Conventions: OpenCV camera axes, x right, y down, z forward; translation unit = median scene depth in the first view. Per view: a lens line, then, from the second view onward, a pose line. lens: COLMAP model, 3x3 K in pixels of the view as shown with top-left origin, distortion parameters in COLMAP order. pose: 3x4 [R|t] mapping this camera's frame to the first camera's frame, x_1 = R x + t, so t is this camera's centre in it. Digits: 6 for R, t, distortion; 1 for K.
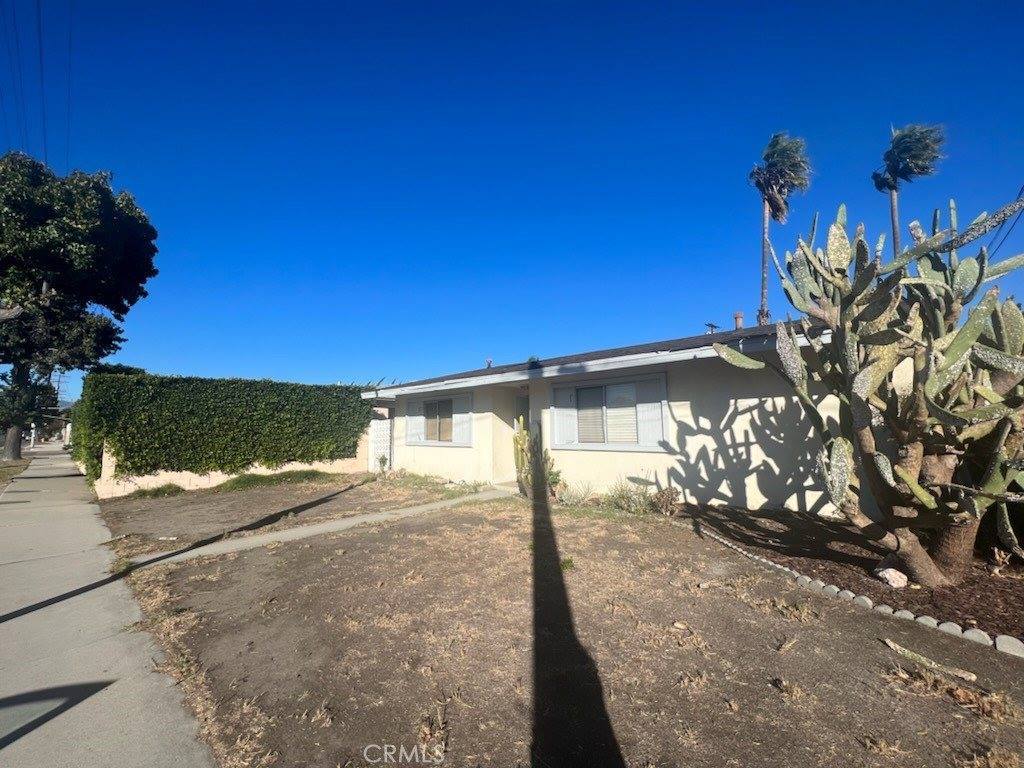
lens RADIAL K [[407.9, 0, 509.3], [0, 407.9, 384.5], [0, 0, 1]] dist [-0.000968, 0.000877]
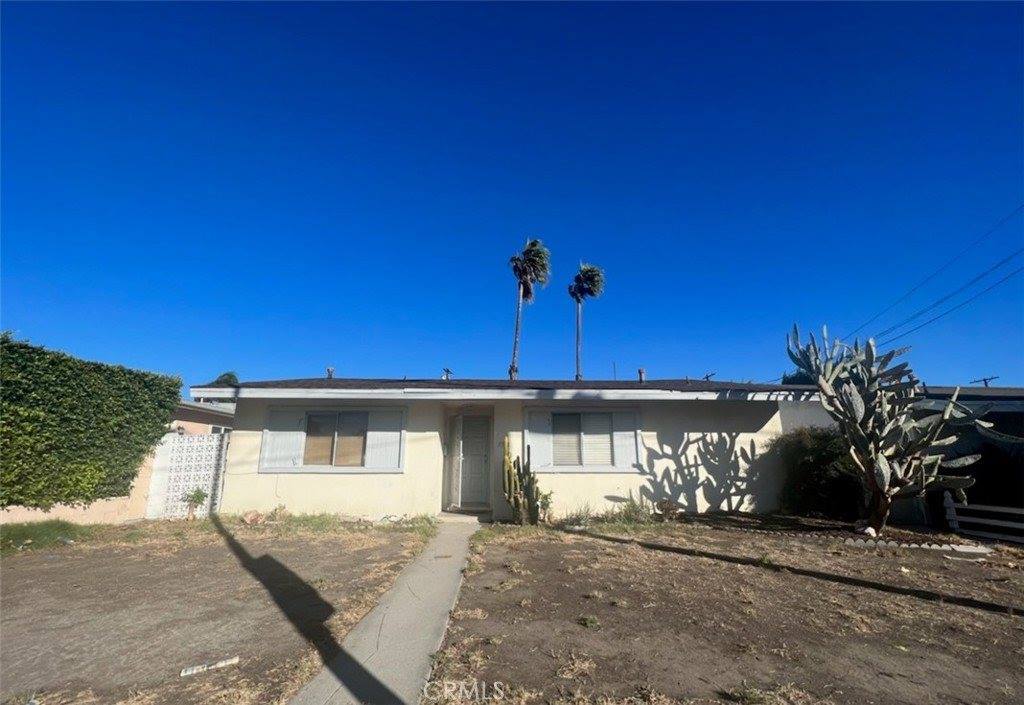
lens RADIAL K [[408.5, 0, 510.1], [0, 408.5, 382.5], [0, 0, 1]] dist [-0.002894, 0.001237]
pose [[0.720826, 0.150850, 0.676501, -0.790162], [-0.085878, 0.987946, -0.128792, 0.093130], [-0.687775, 0.034740, 0.725092, 0.386260]]
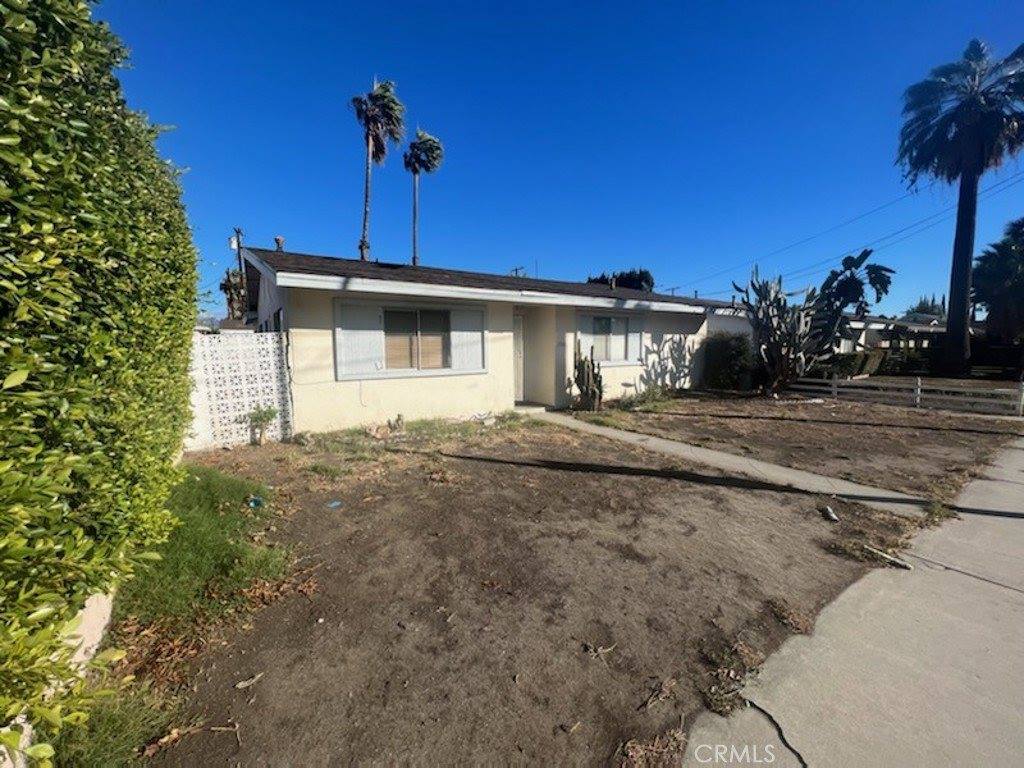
lens RADIAL K [[407.9, 0, 511.0], [0, 407.9, 381.3], [0, 0, 1]] dist [-0.000968, 0.000877]
pose [[0.234315, -0.077706, 0.969050, -1.347861], [-0.103801, 0.989102, 0.104413, 0.120426], [-0.966603, -0.125054, 0.223696, 1.171963]]
